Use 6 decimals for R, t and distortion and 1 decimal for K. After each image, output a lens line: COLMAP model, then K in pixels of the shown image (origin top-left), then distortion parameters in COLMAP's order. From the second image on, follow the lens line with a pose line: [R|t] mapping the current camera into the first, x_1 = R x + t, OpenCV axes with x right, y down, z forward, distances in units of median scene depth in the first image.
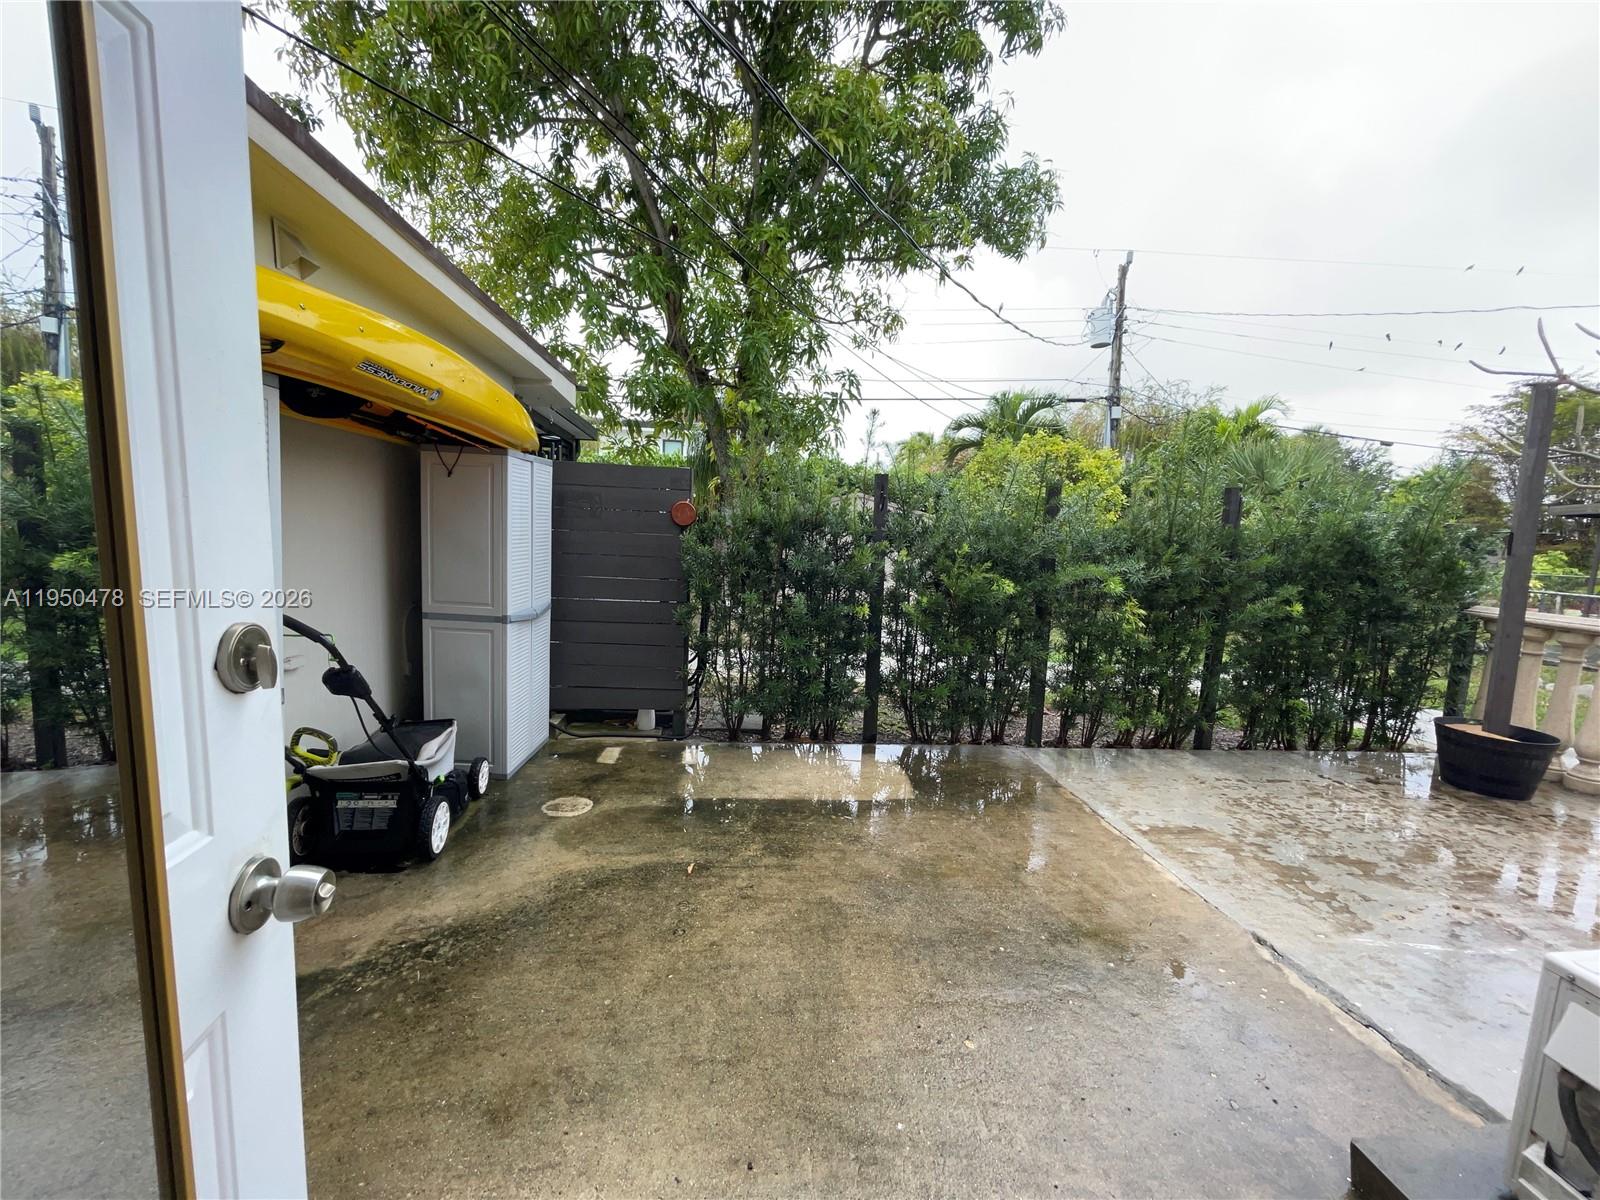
lens RADIAL K [[652.8, 0, 802.0], [0, 652.8, 601.1], [0, 0, 1]] dist [0.000908, 0.000071]
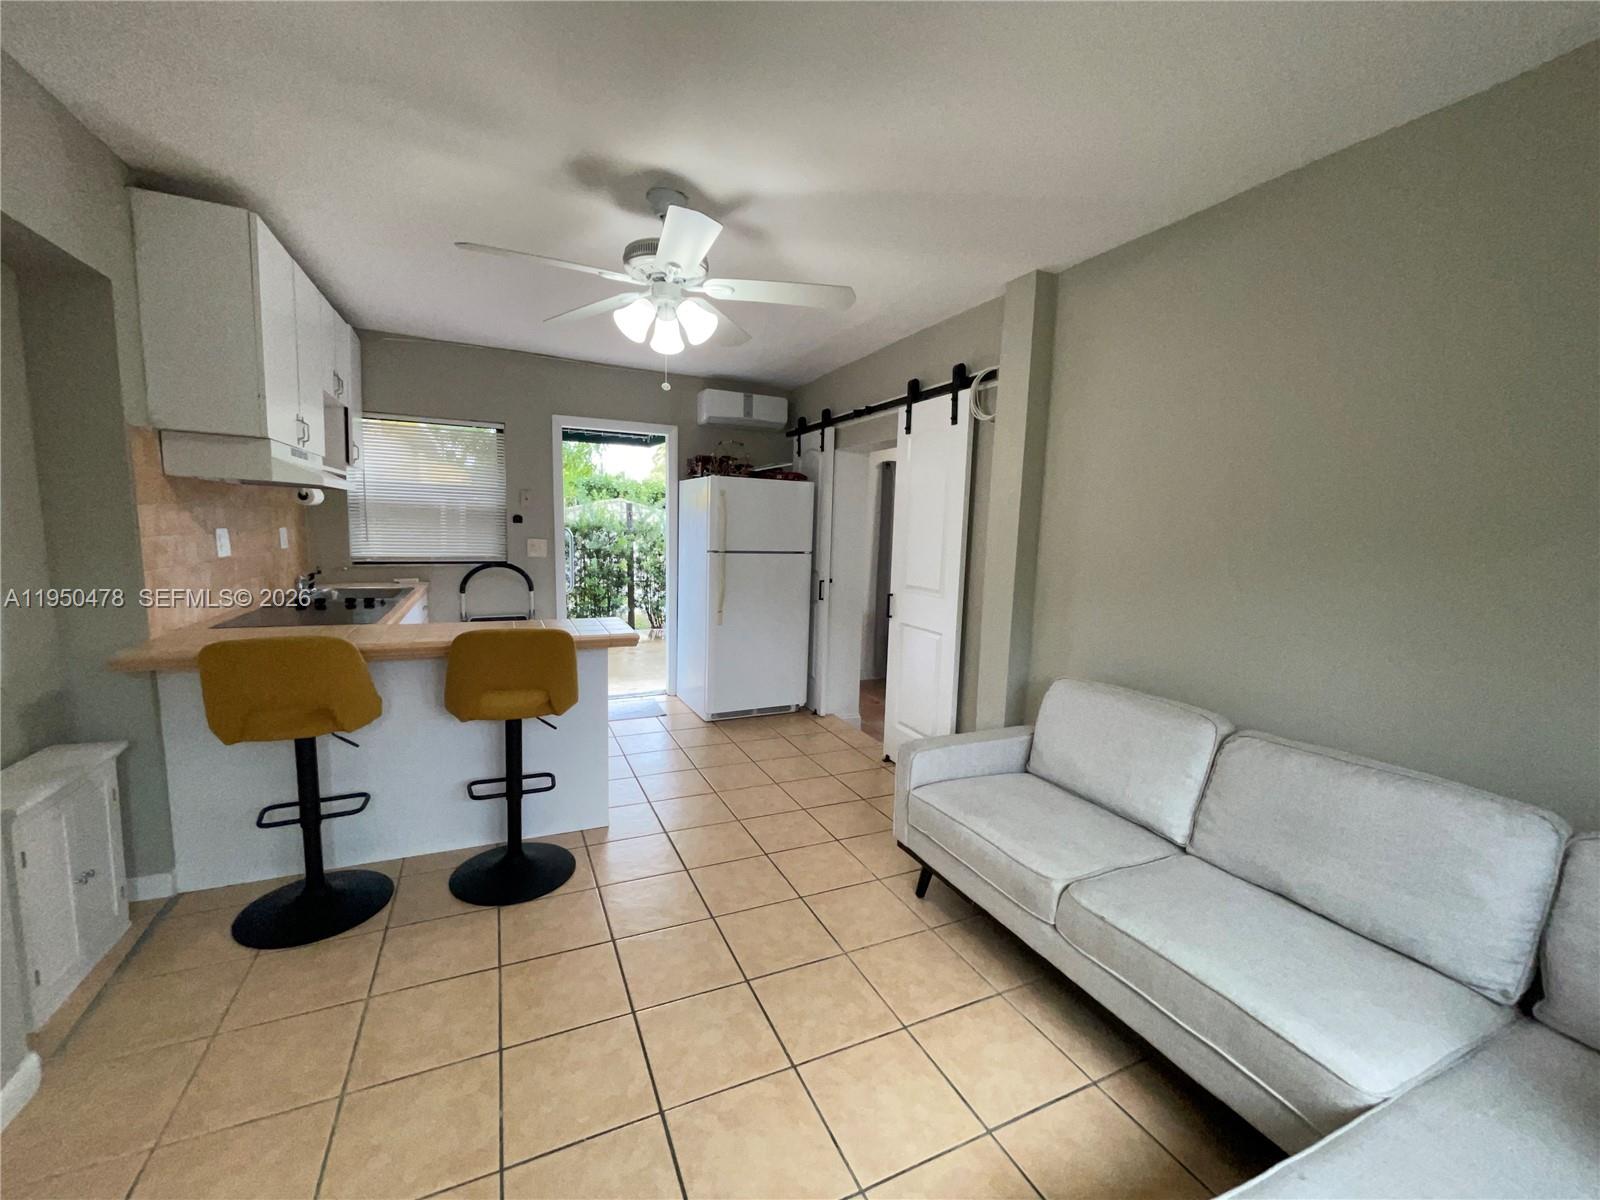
lens RADIAL K [[652.8, 0, 796.3], [0, 652.8, 599.3], [0, 0, 1]] dist [0.000908, 0.000071]
pose [[0.940060, -0.066872, 0.334389, -0.094955], [0.066329, 0.997712, 0.013055, 0.125636], [-0.334497, 0.009907, 0.942345, -1.162767]]
